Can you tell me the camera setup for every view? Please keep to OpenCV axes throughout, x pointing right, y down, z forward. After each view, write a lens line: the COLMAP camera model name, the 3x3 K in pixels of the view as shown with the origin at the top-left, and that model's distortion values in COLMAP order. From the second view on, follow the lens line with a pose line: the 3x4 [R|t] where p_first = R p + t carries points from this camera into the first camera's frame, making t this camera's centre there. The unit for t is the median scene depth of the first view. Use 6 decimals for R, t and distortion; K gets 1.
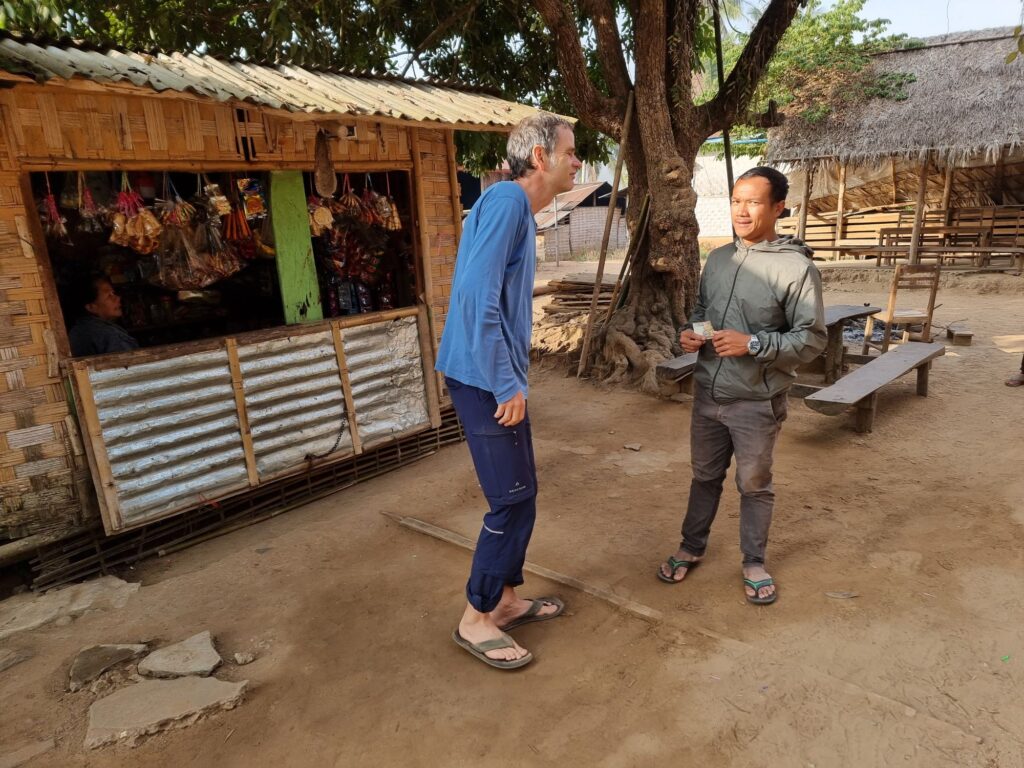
lens RADIAL K [[763.8, 0, 509.9], [0, 763.8, 425.8], [0, 0, 1]] dist [0.098137, -0.092589]
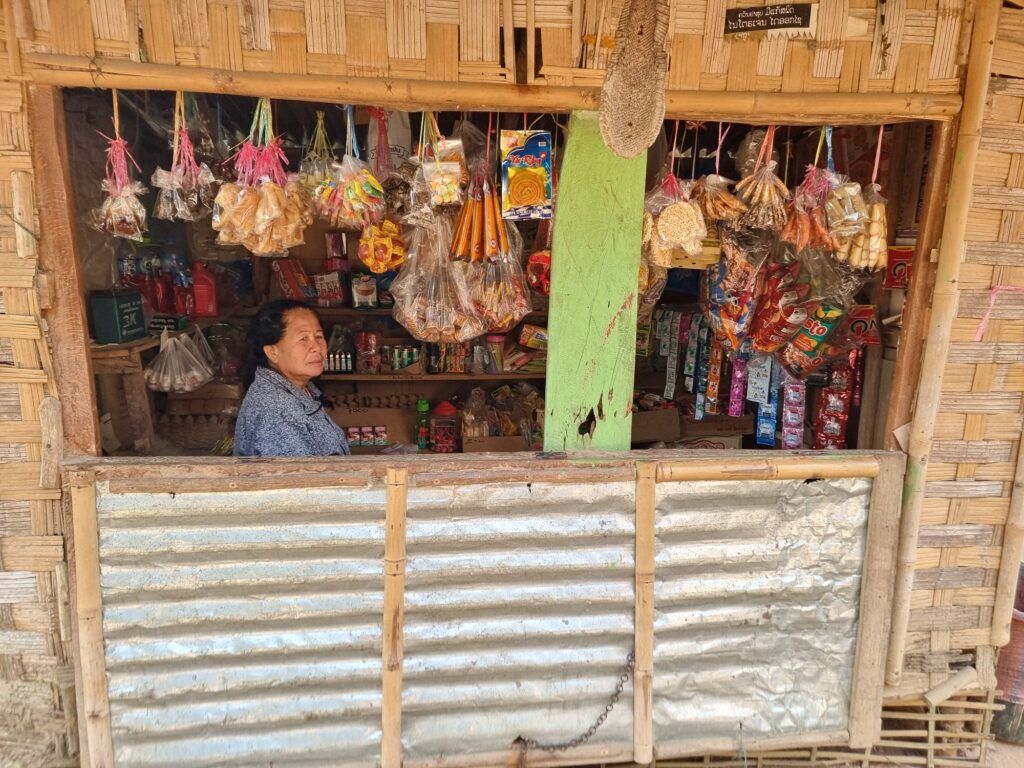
lens RADIAL K [[763.8, 0, 509.9], [0, 763.8, 425.8], [0, 0, 1]] dist [0.098137, -0.092589]
pose [[0.783470, 0.218178, -0.581871, -0.041817], [-0.232969, 0.971174, 0.050465, -0.158526], [0.576108, 0.096020, 0.811714, 0.597469]]
